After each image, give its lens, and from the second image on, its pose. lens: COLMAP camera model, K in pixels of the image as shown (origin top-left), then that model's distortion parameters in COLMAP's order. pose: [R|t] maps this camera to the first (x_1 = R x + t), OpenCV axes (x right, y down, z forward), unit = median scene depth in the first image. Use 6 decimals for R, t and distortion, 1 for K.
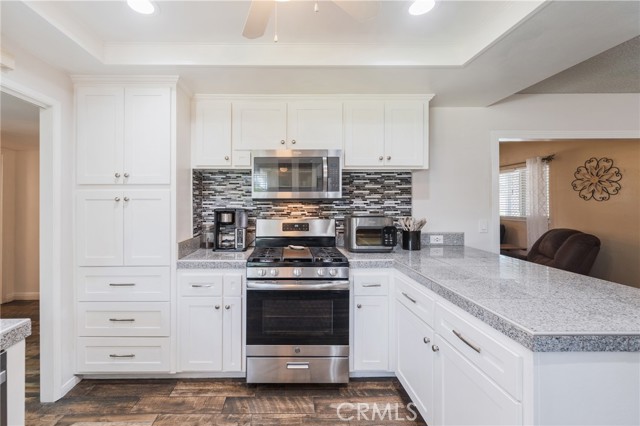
lens RADIAL K [[263.1, 0, 305.7], [0, 263.1, 201.4], [0, 0, 1]] dist [-0.000552, 0.000204]
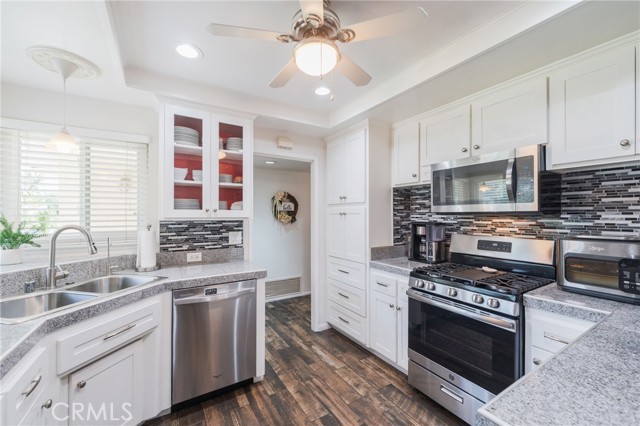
lens RADIAL K [[263.1, 0, 319.3], [0, 263.1, 212.9], [0, 0, 1]] dist [-0.000552, 0.000204]
pose [[0.521295, -0.006200, -0.853354, 0.429321], [0.001660, 0.999979, -0.006251, -0.003653], [0.853375, 0.001842, 0.521295, 0.099407]]
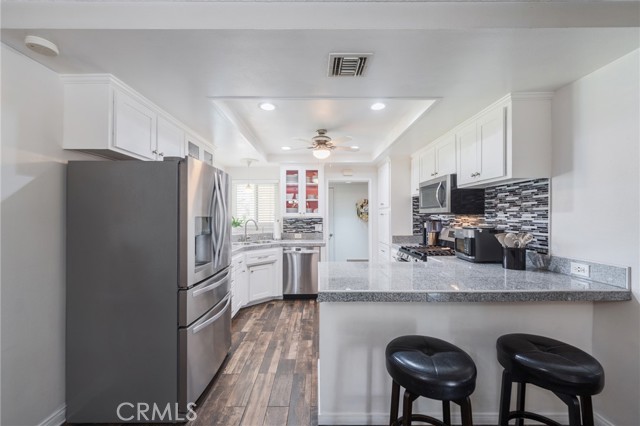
lens RADIAL K [[263.1, 0, 326.2], [0, 263.1, 214.5], [0, 0, 1]] dist [-0.000552, 0.000204]
pose [[0.033709, -0.001658, -0.999430, 1.352056], [0.006571, 0.999977, -0.001438, -0.004073], [0.999410, -0.006519, 0.033719, 0.363816]]
